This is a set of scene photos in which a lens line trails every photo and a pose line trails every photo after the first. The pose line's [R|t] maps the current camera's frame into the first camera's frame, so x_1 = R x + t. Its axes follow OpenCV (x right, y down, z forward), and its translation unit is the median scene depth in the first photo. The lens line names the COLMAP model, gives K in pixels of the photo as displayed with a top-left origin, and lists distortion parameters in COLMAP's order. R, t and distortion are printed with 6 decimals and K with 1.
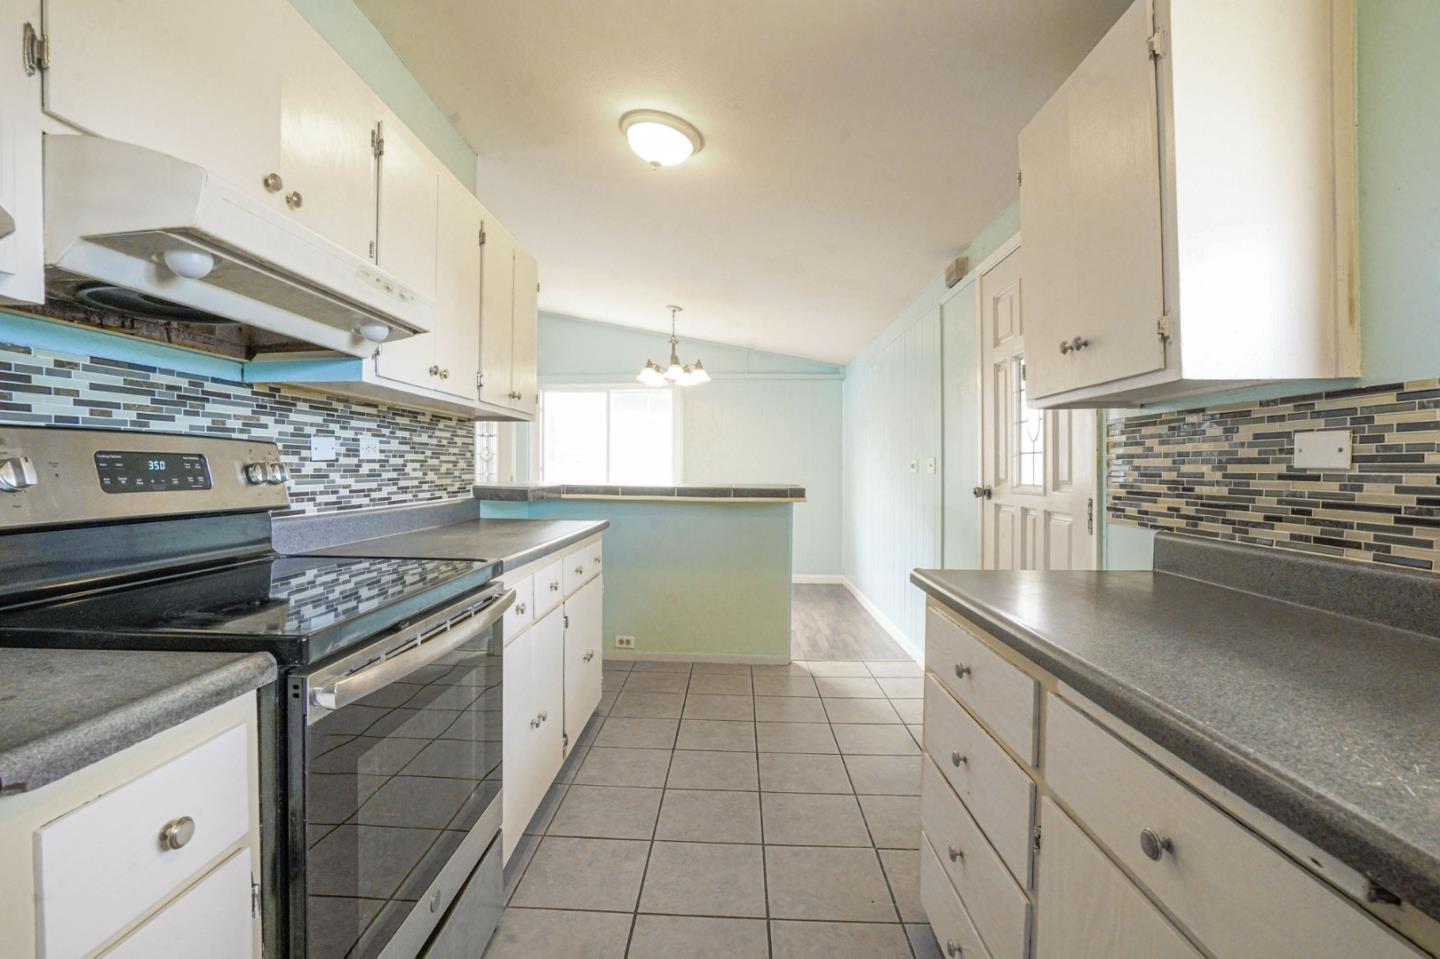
lens RADIAL K [[690.2, 0, 700.7], [0, 690.2, 485.9], [0, 0, 1]] dist [-0.005051, 0.000579]
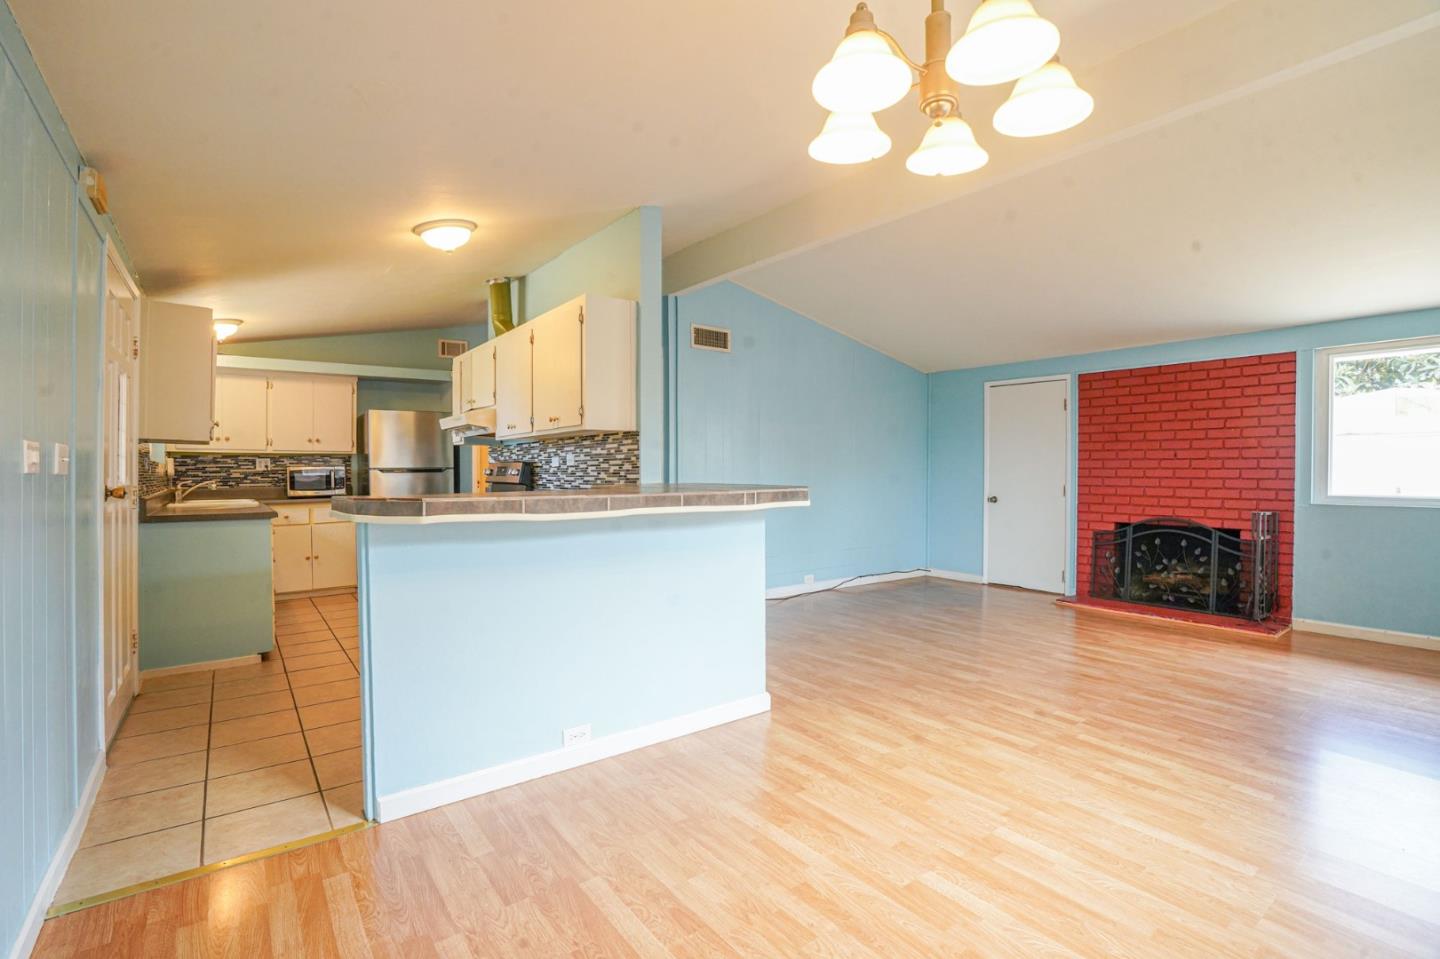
lens RADIAL K [[672.4, 0, 711.6], [0, 672.4, 476.2], [0, 0, 1]] dist [-0.073533, 0.038057]
pose [[-0.769043, 0.000747, -0.639197, 0.565905], [-0.017577, 0.999596, 0.022317, -0.074208], [0.638956, 0.028398, -0.768719, 3.496128]]
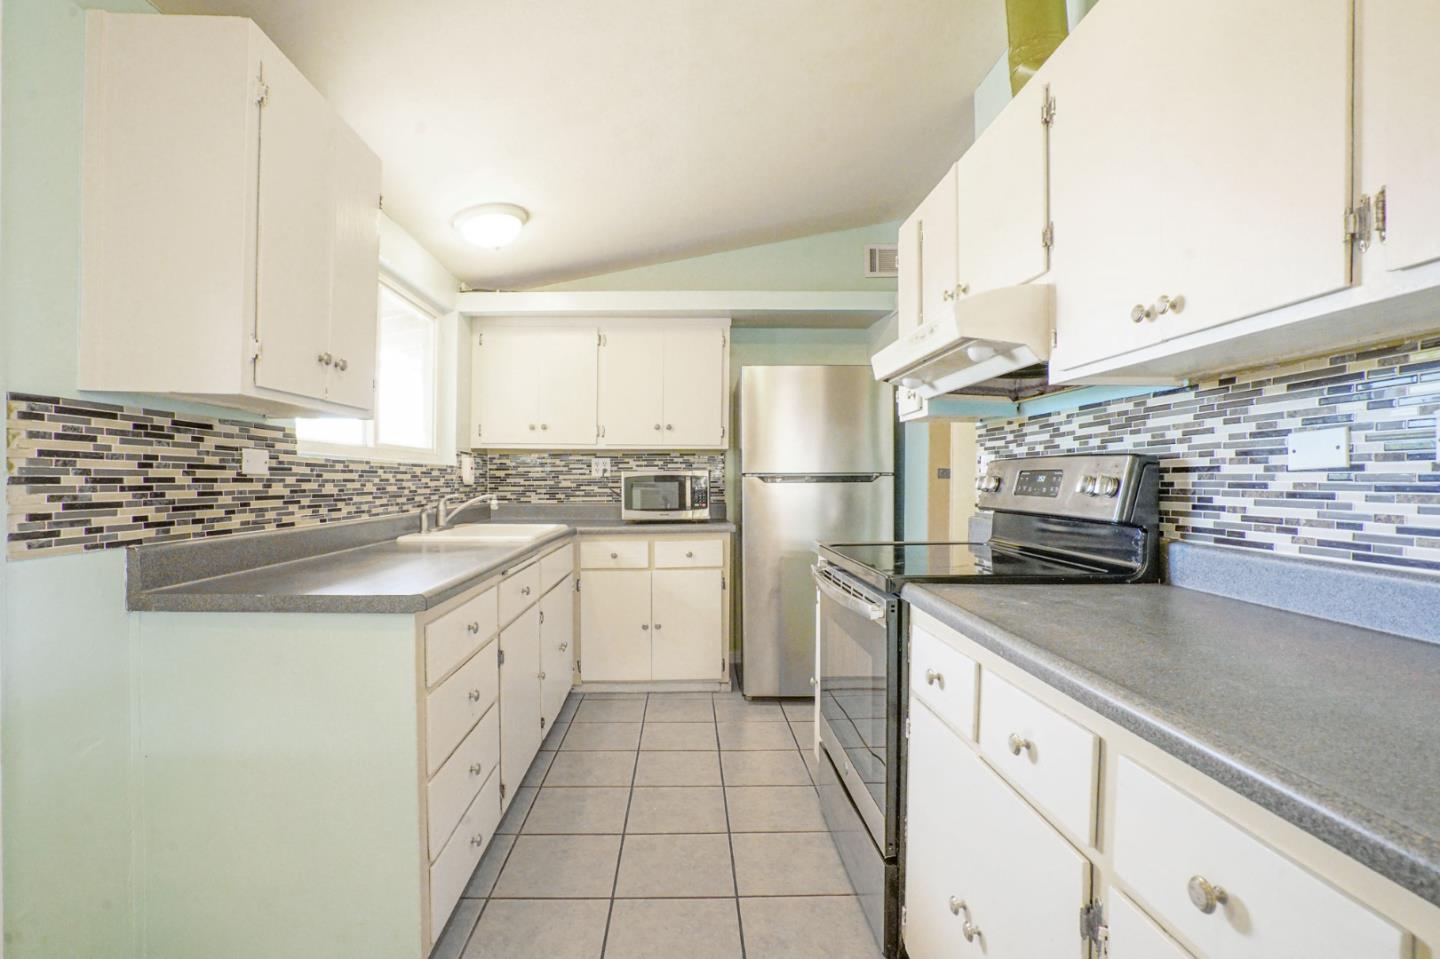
lens RADIAL K [[690.2, 0, 700.7], [0, 690.2, 485.9], [0, 0, 1]] dist [-0.005051, 0.000579]
pose [[-0.996832, -0.007995, -0.079135, 0.036836], [-0.010832, 0.999311, 0.035489, -0.043040], [0.078797, 0.036234, -0.996232, 1.755616]]
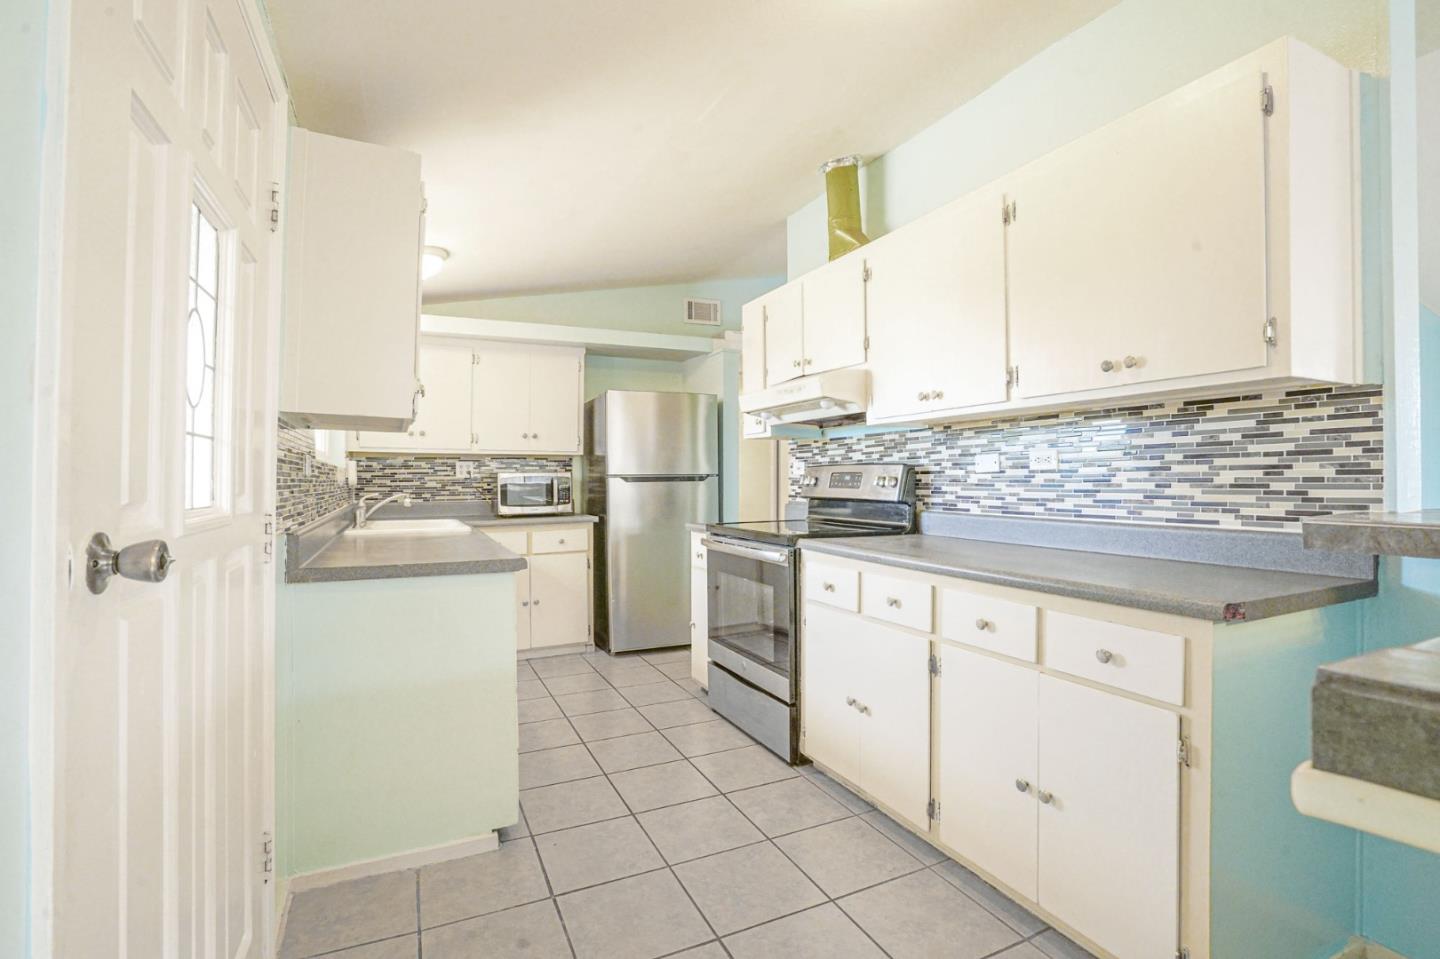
lens RADIAL K [[672.4, 0, 711.6], [0, 672.4, 476.2], [0, 0, 1]] dist [-0.073533, 0.038057]
pose [[-0.883717, -0.007396, -0.467963, 0.539354], [-0.015831, 0.999775, 0.014096, -0.044730], [0.467754, 0.019865, -0.883636, 2.088169]]
